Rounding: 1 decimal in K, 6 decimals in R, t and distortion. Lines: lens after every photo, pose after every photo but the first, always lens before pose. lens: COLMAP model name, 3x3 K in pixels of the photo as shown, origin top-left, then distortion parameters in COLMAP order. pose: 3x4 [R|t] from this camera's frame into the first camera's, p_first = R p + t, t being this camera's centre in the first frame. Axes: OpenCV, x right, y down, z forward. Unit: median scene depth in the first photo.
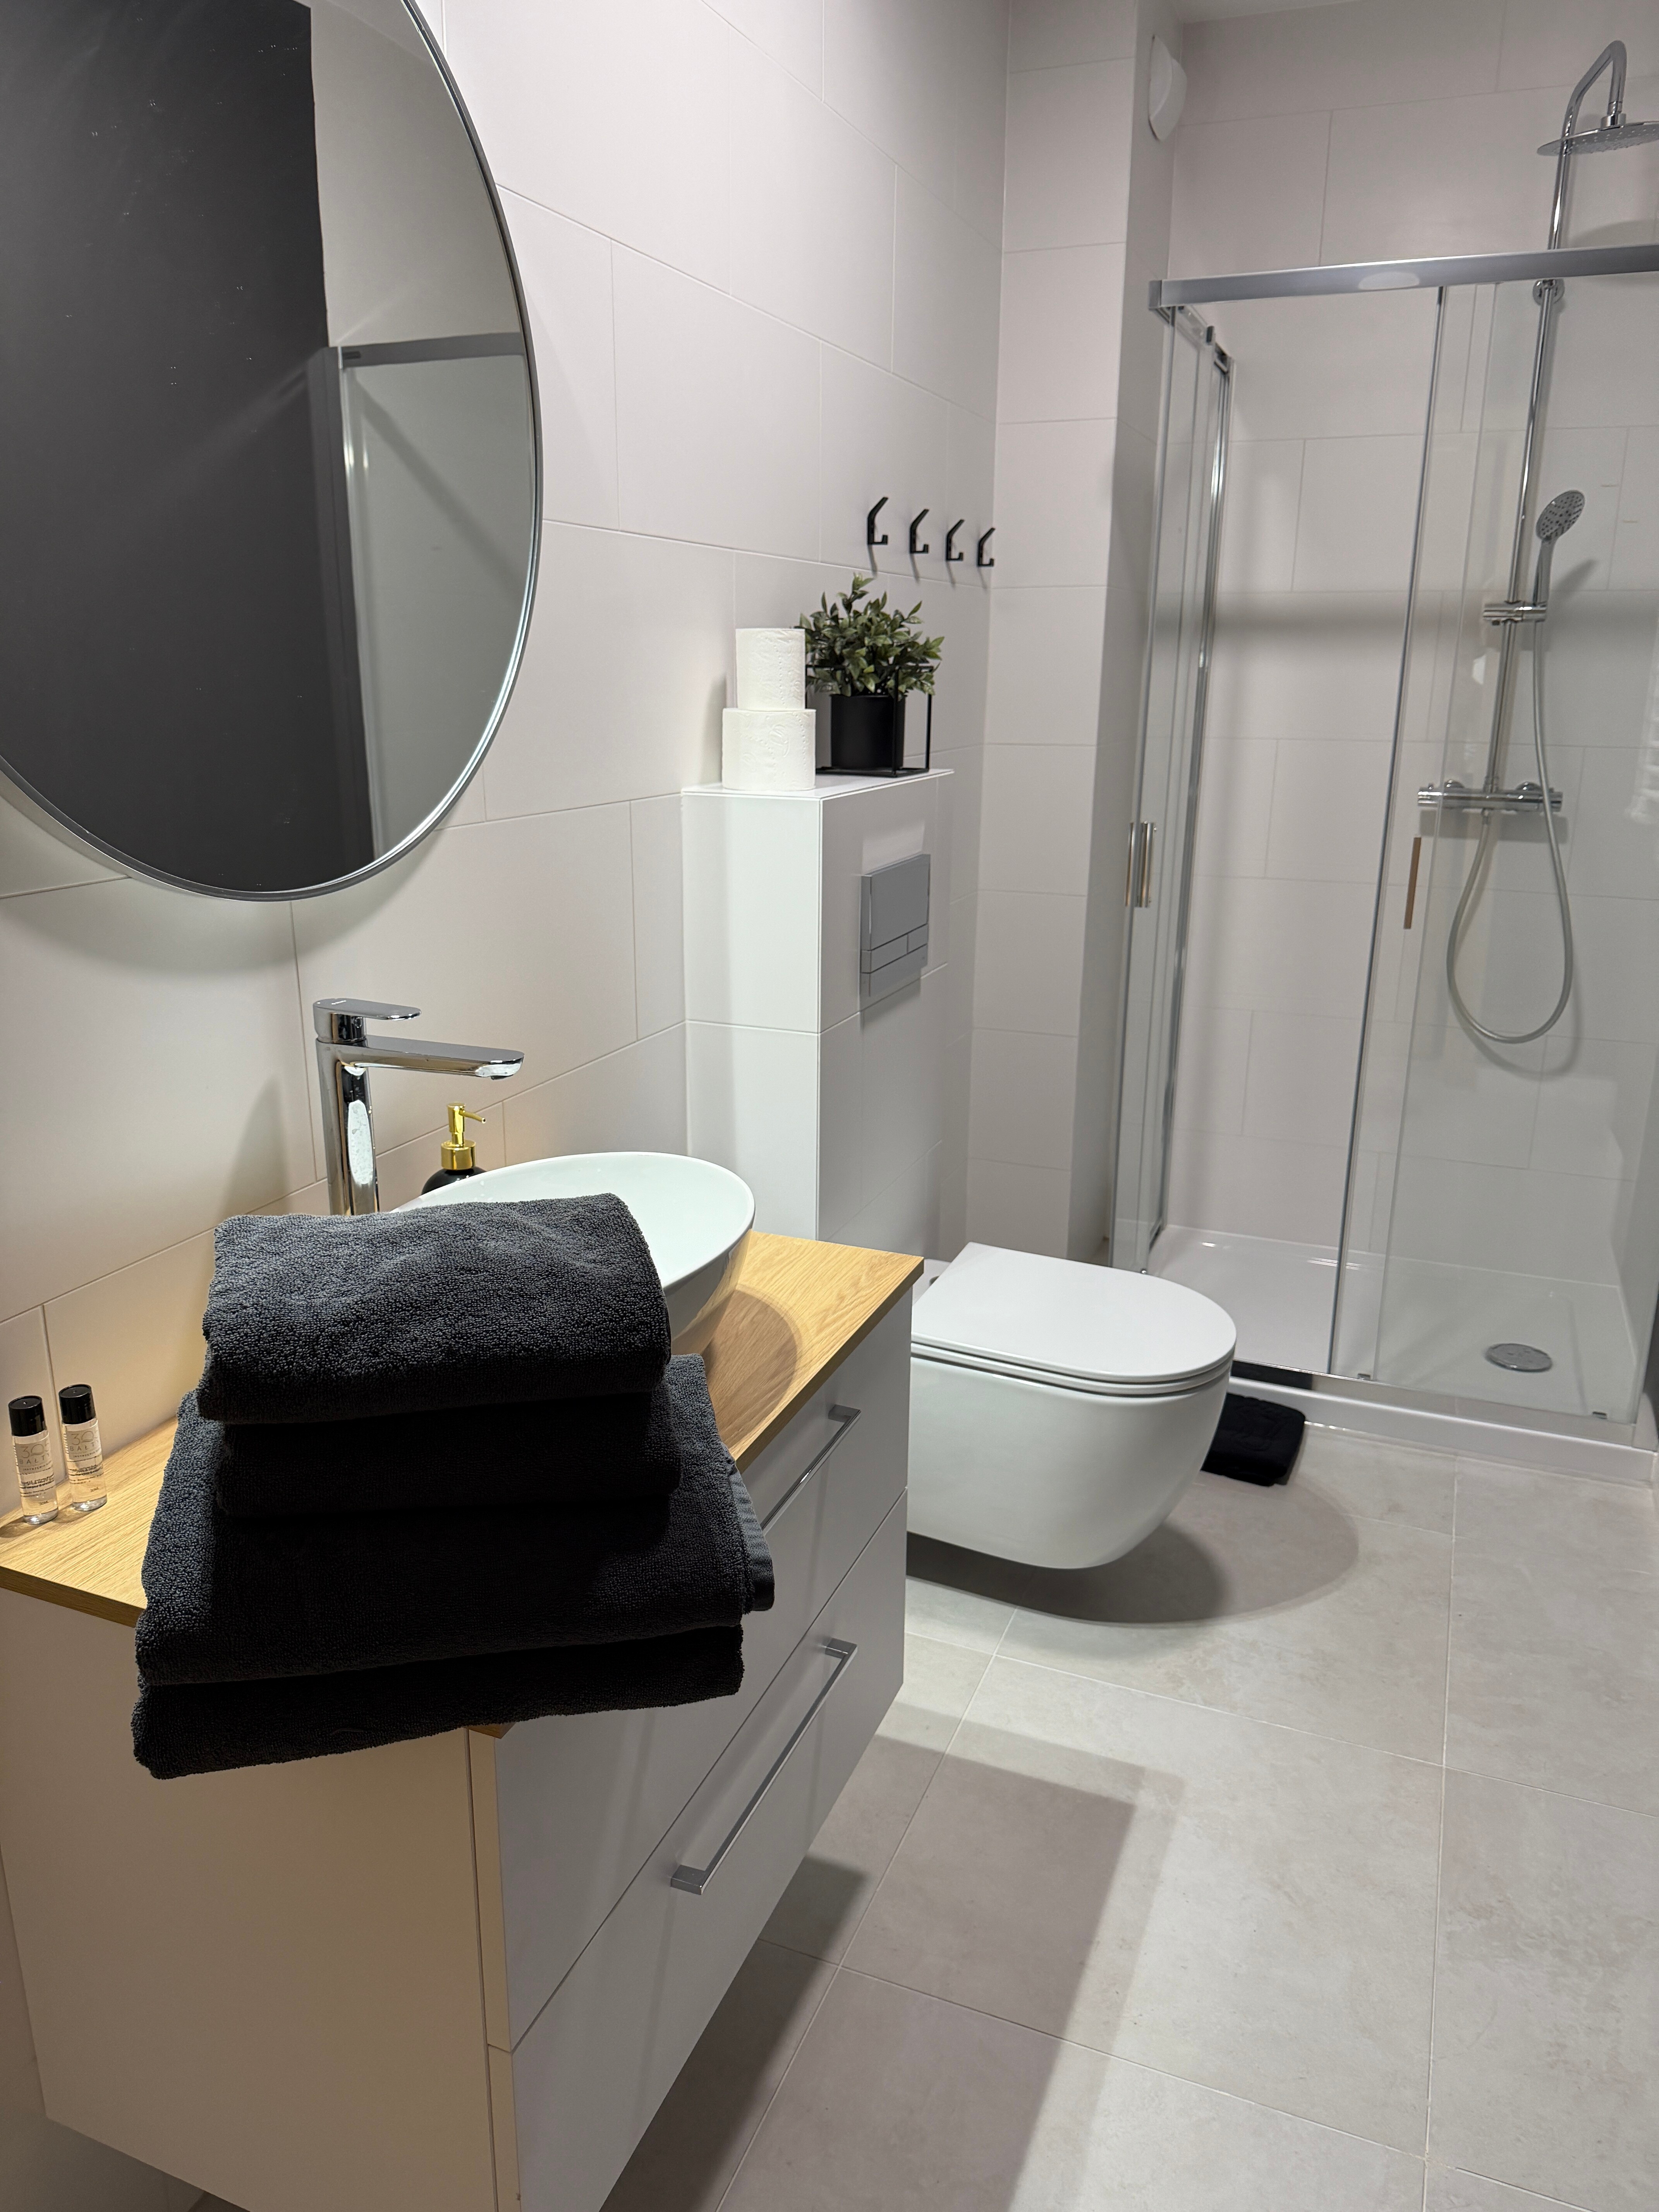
lens RADIAL K [[1582.0, 0, 830.9], [0, 1582.0, 1108.8], [0, 0, 1]] dist [0.030627, -0.038709]
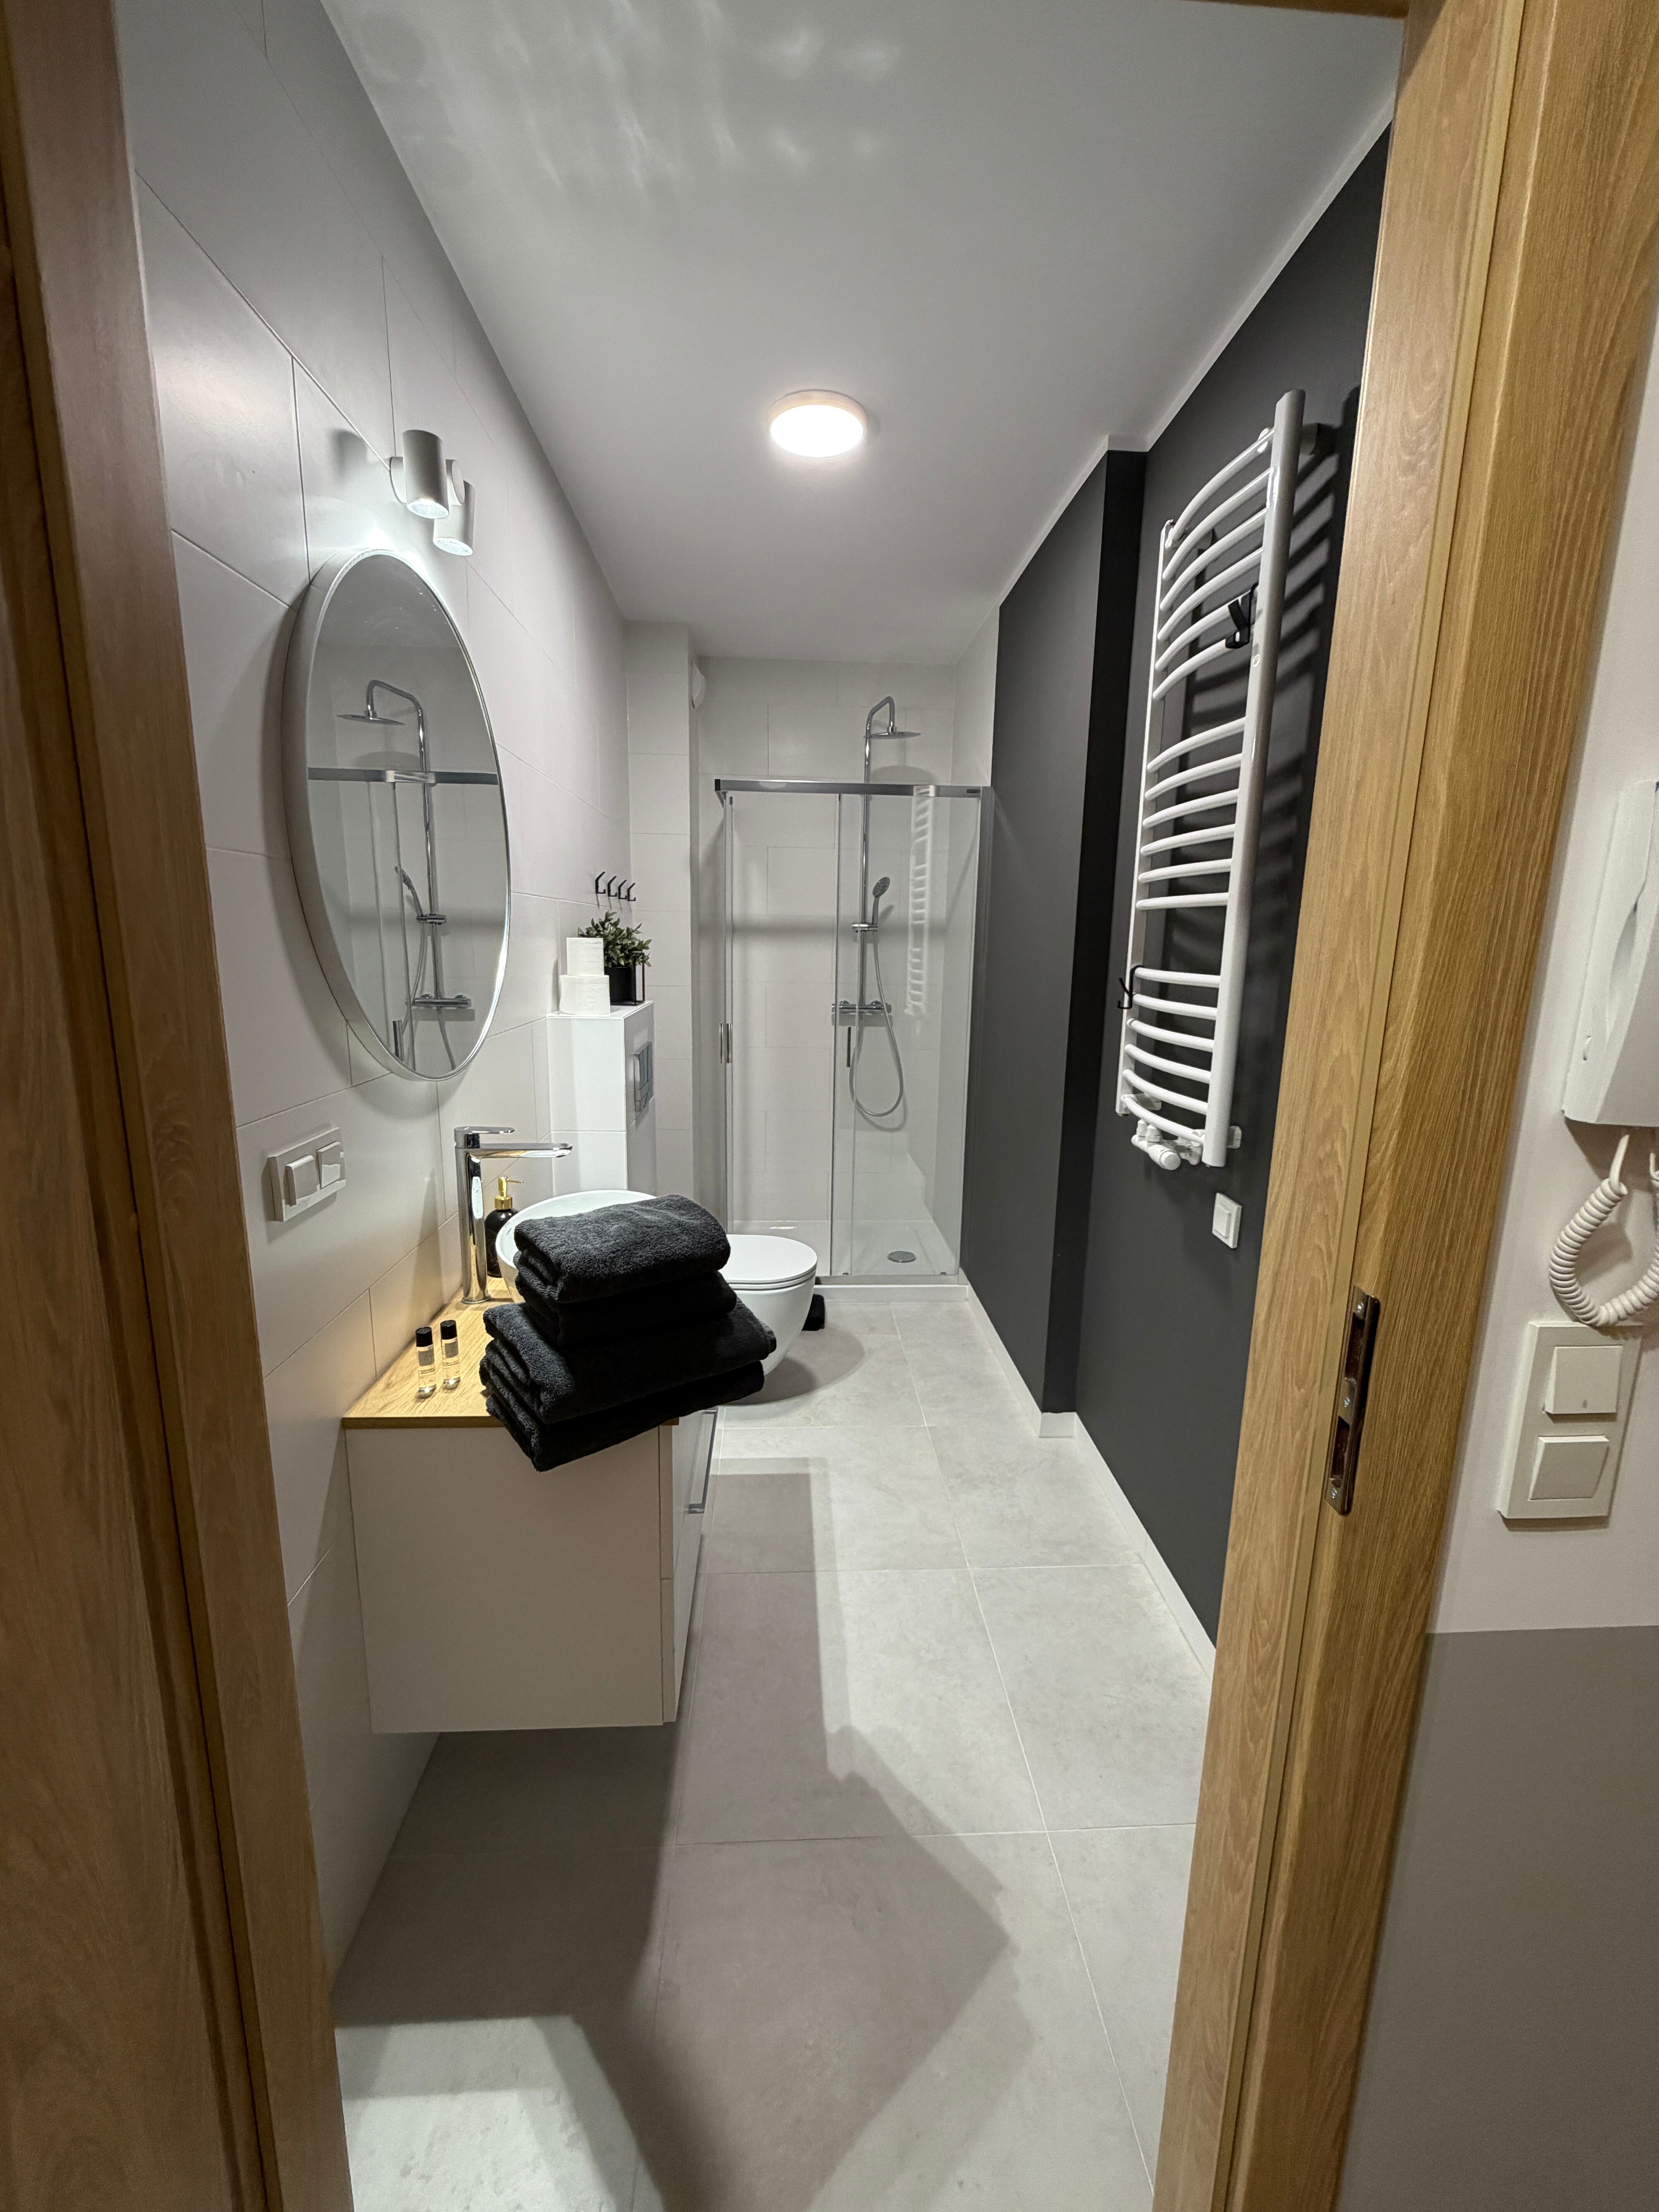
lens RADIAL K [[887.3, 0, 826.1], [0, 887.3, 1106.3], [0, 0, 1]] dist [-0.001237, -0.000093]
pose [[0.906474, -0.071692, 0.416131, -0.222265], [0.105042, 0.992788, -0.057778, 0.011734], [-0.408988, 0.096086, 0.907467, -0.134465]]
